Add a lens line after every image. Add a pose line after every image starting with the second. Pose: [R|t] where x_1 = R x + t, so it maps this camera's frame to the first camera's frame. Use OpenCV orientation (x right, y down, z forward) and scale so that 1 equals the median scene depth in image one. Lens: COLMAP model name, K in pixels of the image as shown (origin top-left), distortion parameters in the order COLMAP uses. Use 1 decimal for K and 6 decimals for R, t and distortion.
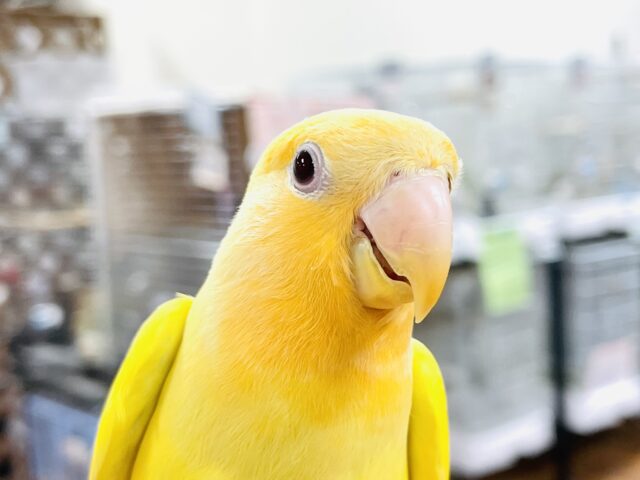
lens RADIAL K [[945.8, 0, 321.3], [0, 945.8, 222.5], [0, 0, 1]] dist [-0.003233, -0.032465]
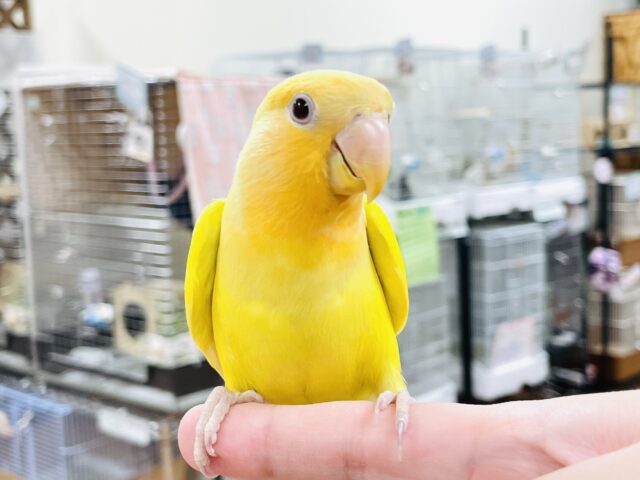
lens RADIAL K [[1019.1, 0, 320.0], [0, 1019.1, 240.0], [0, 0, 1]] dist [-0.003361, -0.154656]
pose [[0.995114, 0.011476, 0.098059, -0.150830], [-0.013515, 0.999706, 0.020154, 0.127815], [-0.097799, -0.021381, 0.994976, -0.729170]]
